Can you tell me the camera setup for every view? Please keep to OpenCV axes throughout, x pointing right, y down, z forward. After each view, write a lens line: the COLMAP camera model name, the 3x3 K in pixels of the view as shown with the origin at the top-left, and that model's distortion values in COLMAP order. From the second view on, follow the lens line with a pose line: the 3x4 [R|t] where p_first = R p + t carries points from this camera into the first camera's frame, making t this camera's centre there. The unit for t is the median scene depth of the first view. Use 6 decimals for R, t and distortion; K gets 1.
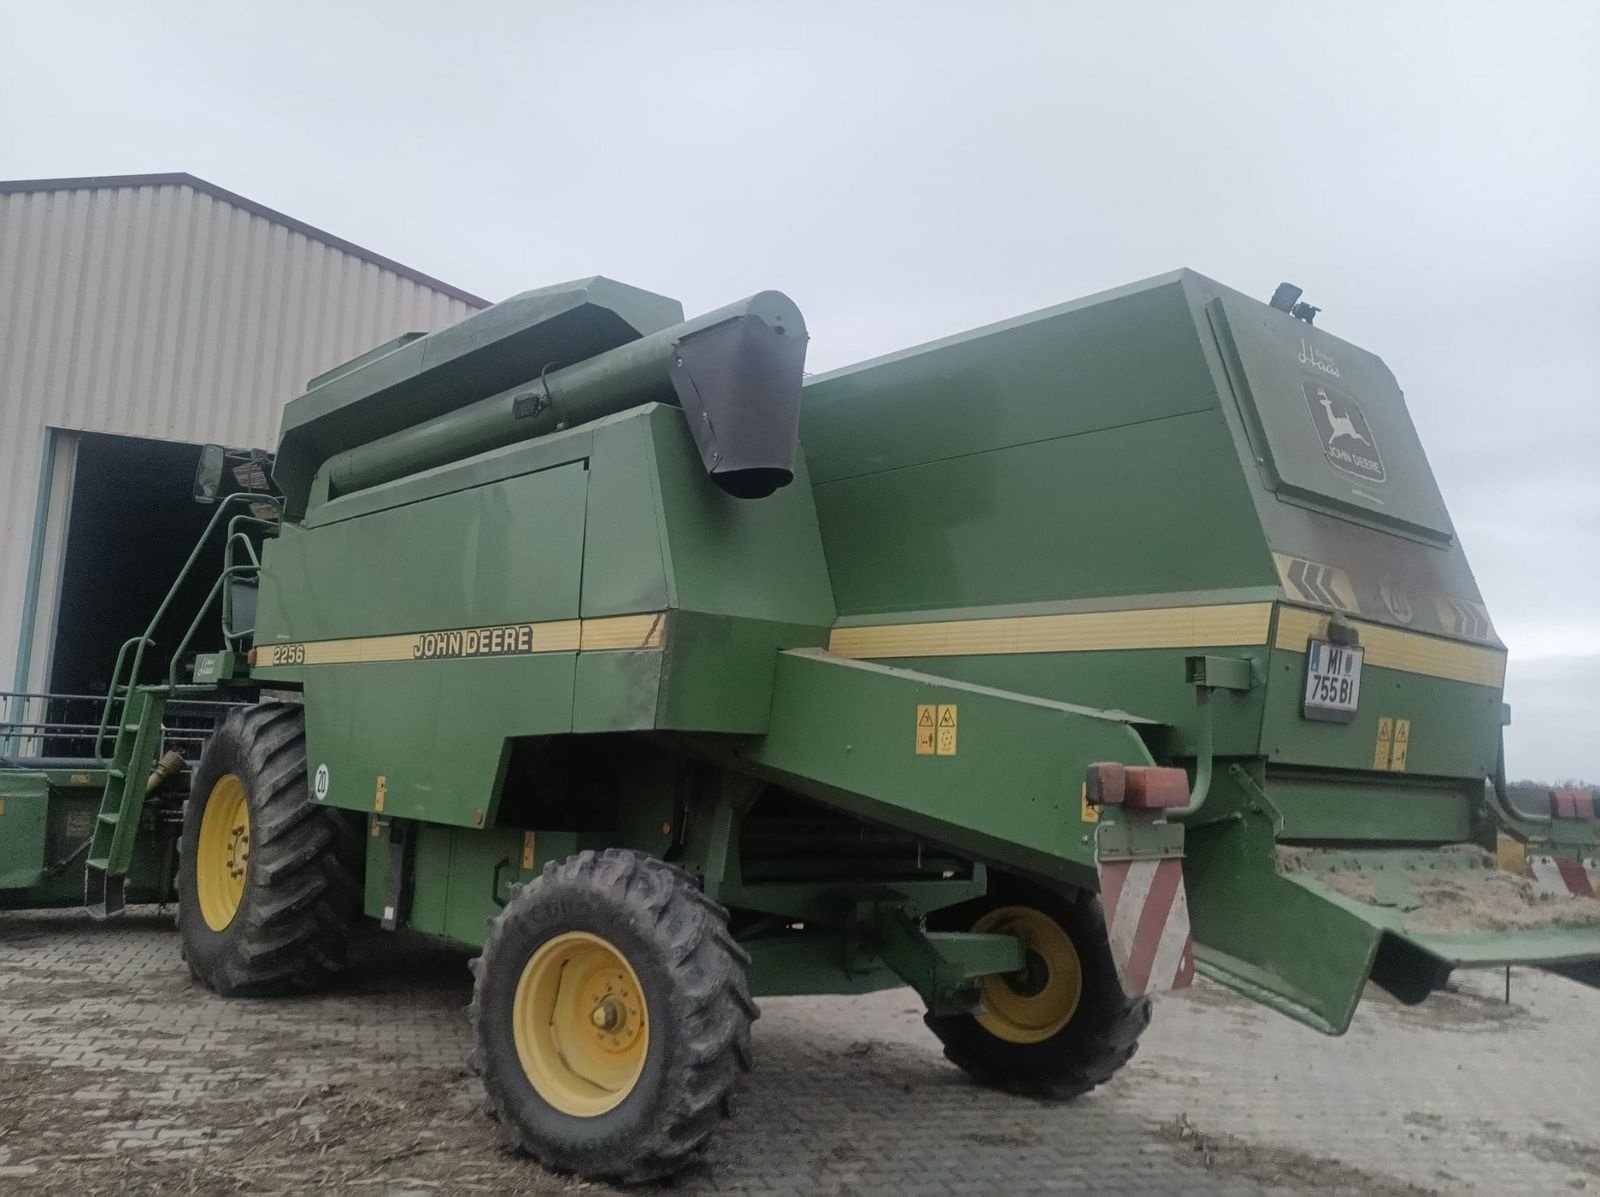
lens RADIAL K [[1329.3, 0, 799.8], [0, 1329.3, 624.1], [0, 0, 1]] dist [0.046138, -0.022520]
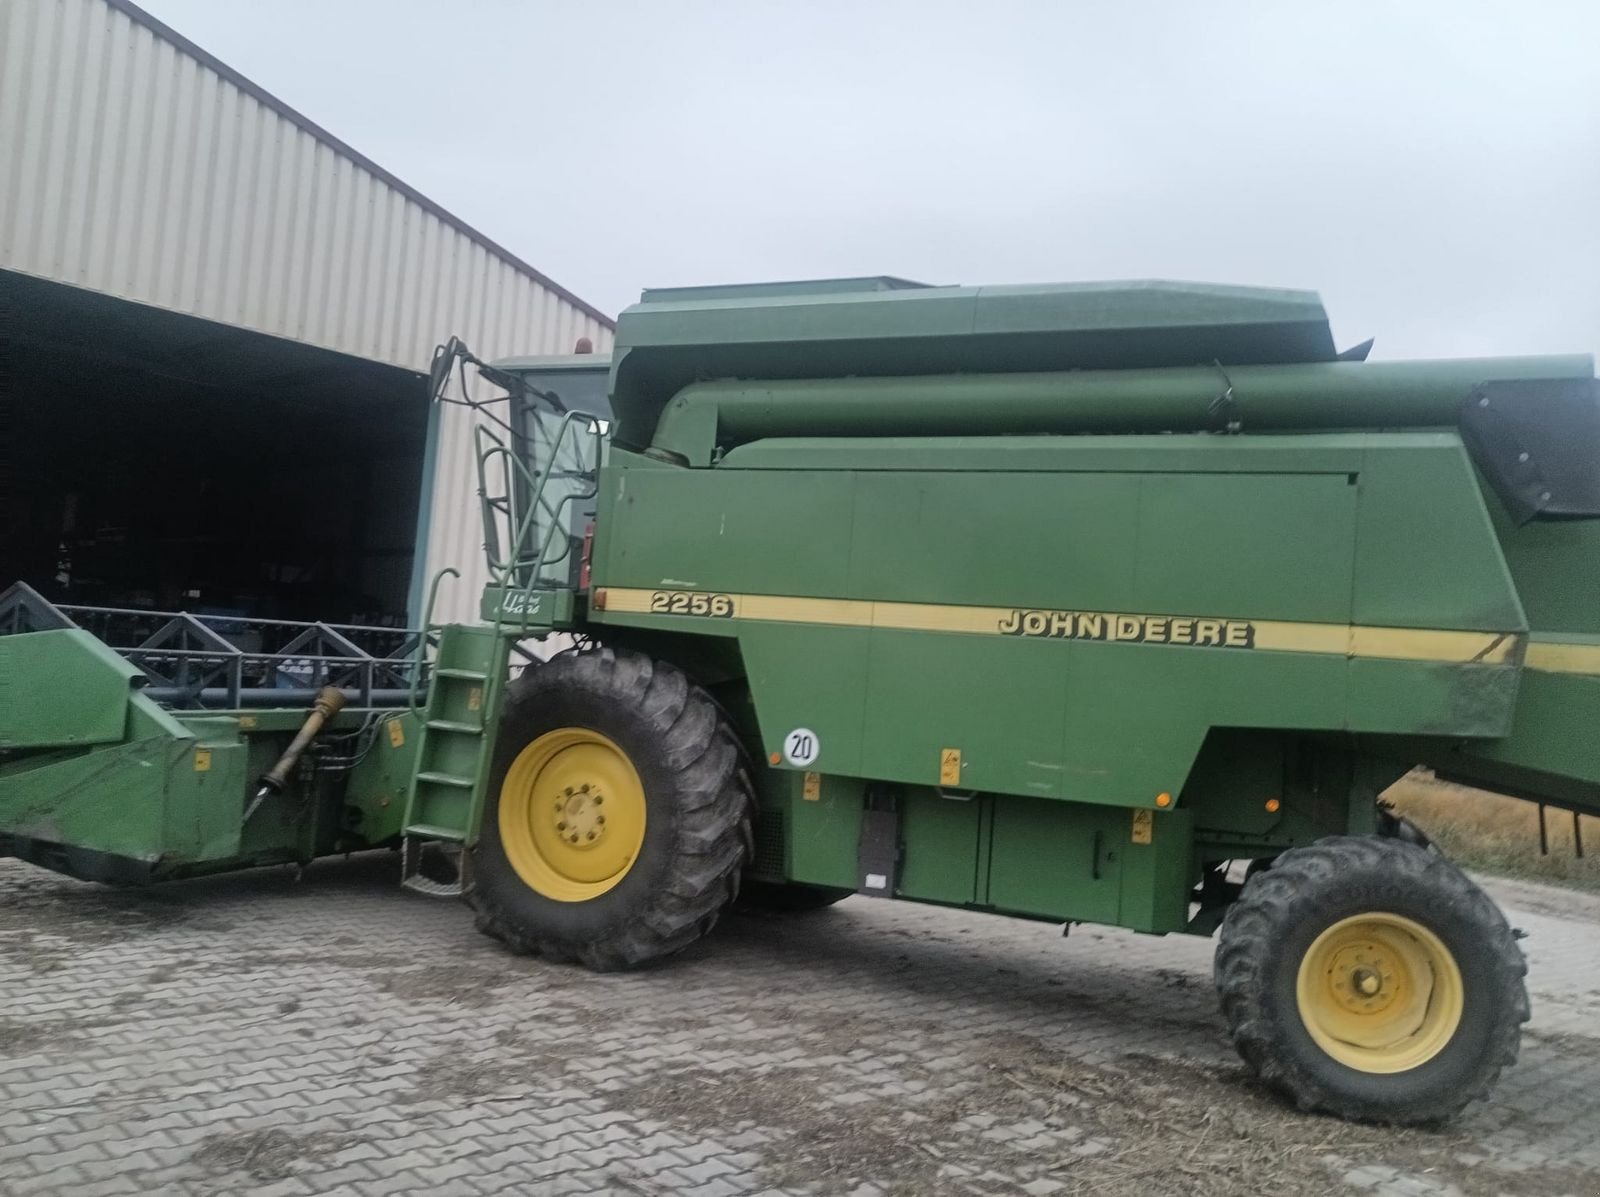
lens RADIAL K [[1329.3, 0, 799.8], [0, 1329.3, 624.1], [0, 0, 1]] dist [0.046138, -0.022520]
pose [[0.902486, 0.034887, 0.429304, -0.938337], [-0.072804, 0.994728, 0.072214, -0.045917], [-0.424522, -0.096427, 0.900268, 0.192862]]
